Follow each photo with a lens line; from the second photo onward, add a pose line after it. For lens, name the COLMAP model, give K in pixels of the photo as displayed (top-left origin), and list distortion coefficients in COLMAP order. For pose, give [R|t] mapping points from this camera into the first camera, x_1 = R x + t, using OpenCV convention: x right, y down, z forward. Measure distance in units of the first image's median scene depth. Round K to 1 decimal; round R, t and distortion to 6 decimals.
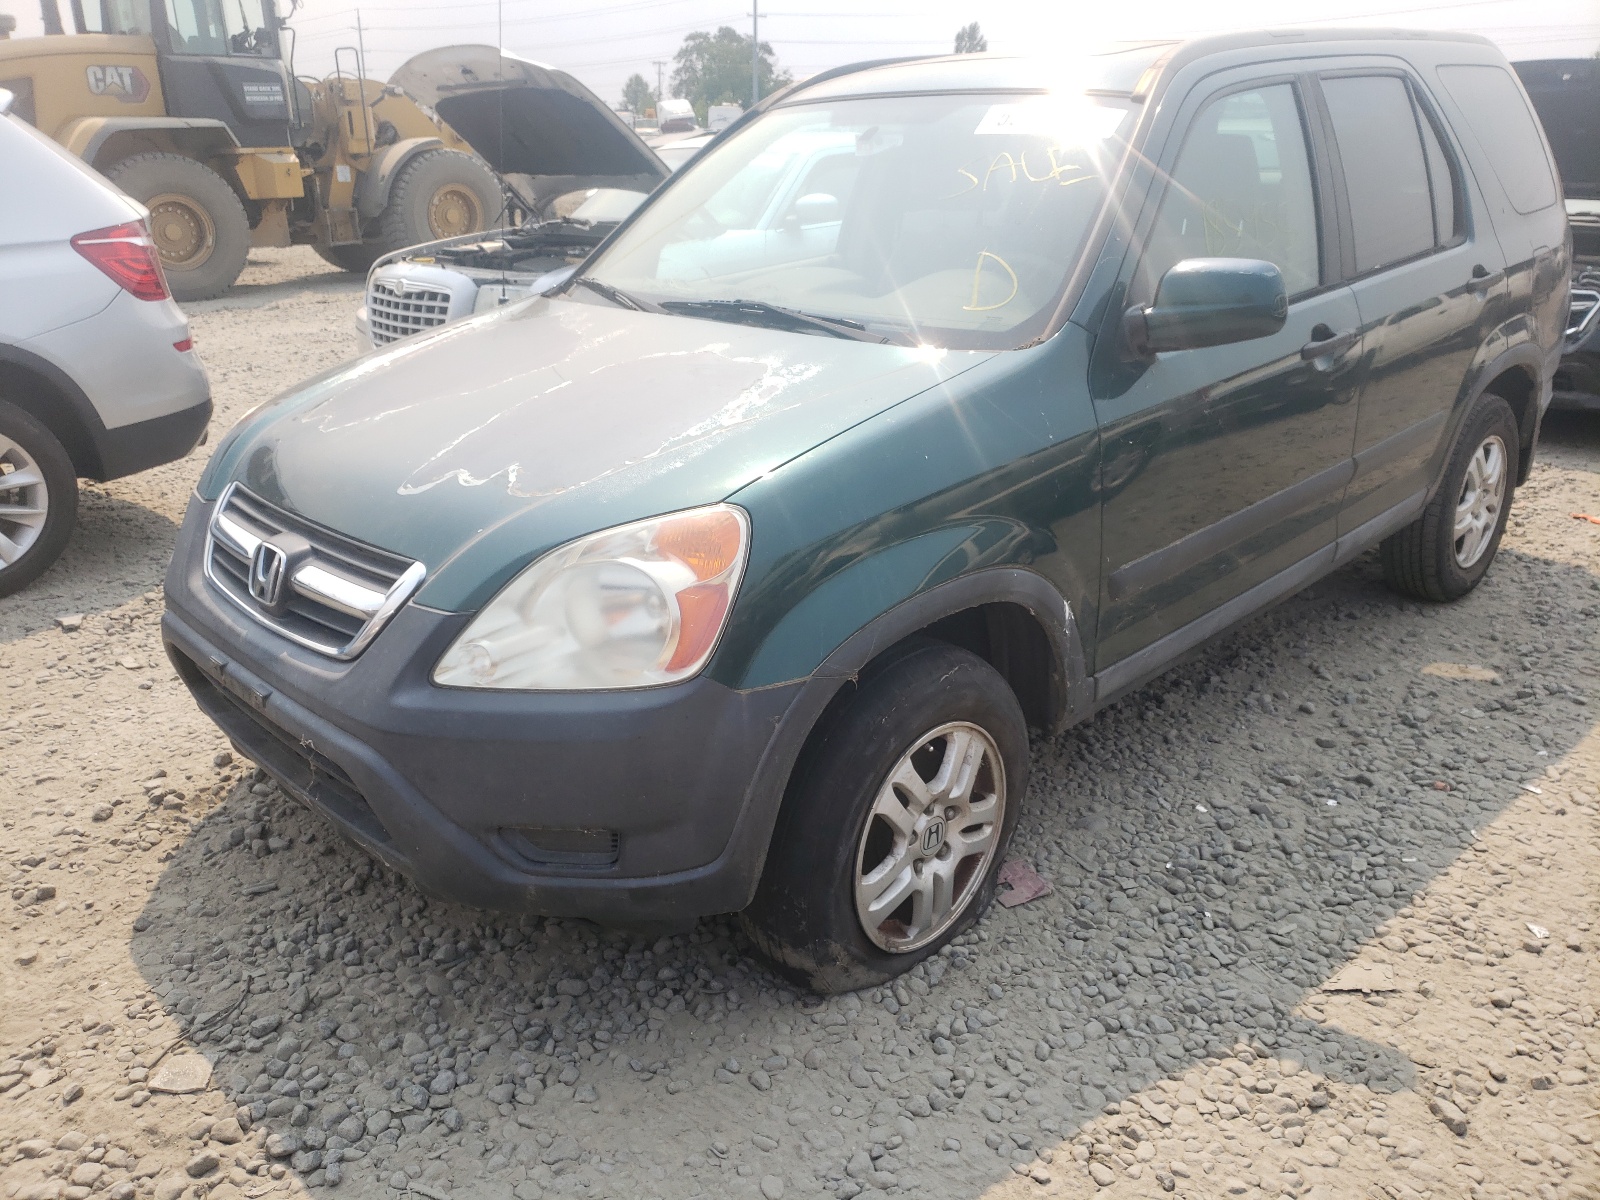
lens RADIAL K [[1367.5, 0, 740.7], [0, 1367.5, 596.5], [0, 0, 1]] dist [0.029288, 0.000961]
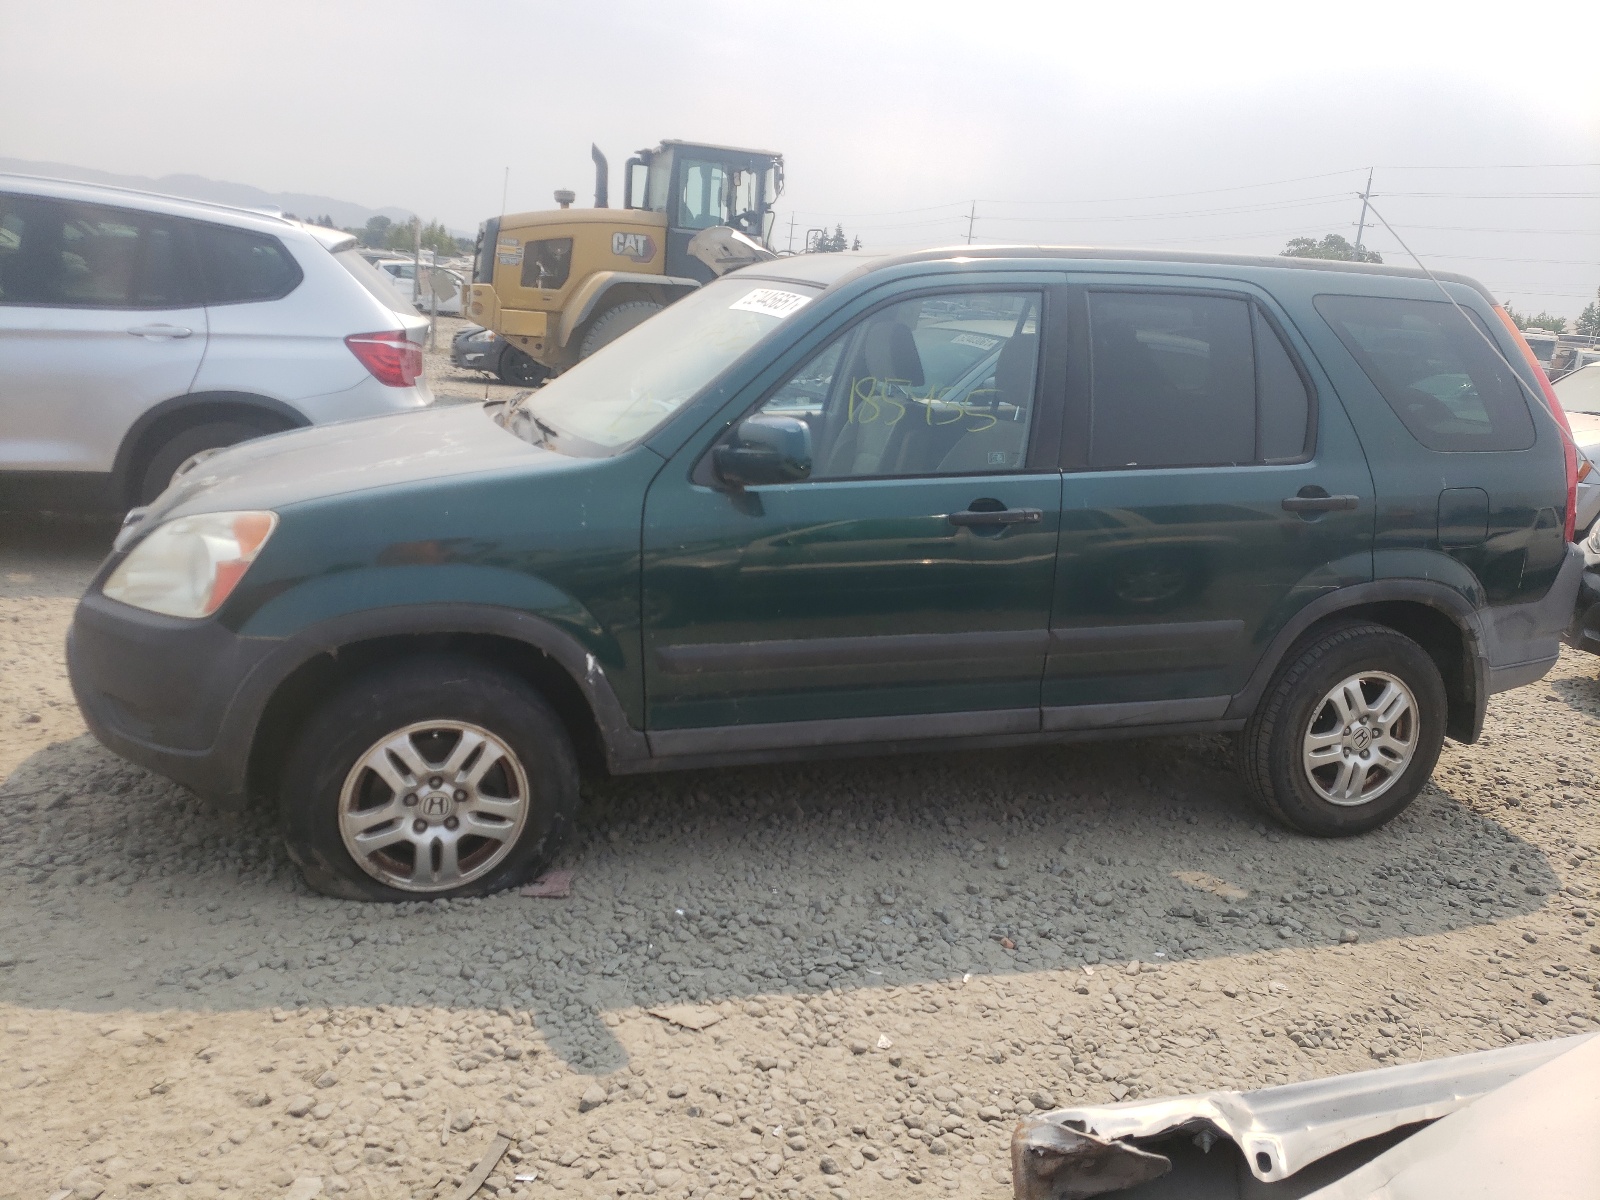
lens RADIAL K [[1367.5, 0, 740.7], [0, 1367.5, 596.5], [0, 0, 1]] dist [0.029288, 0.000961]
pose [[0.872845, 0.179540, -0.453769, 0.933627], [-0.234670, 0.969713, -0.067718, 0.001435], [0.427868, 0.165593, 0.888543, -0.068474]]
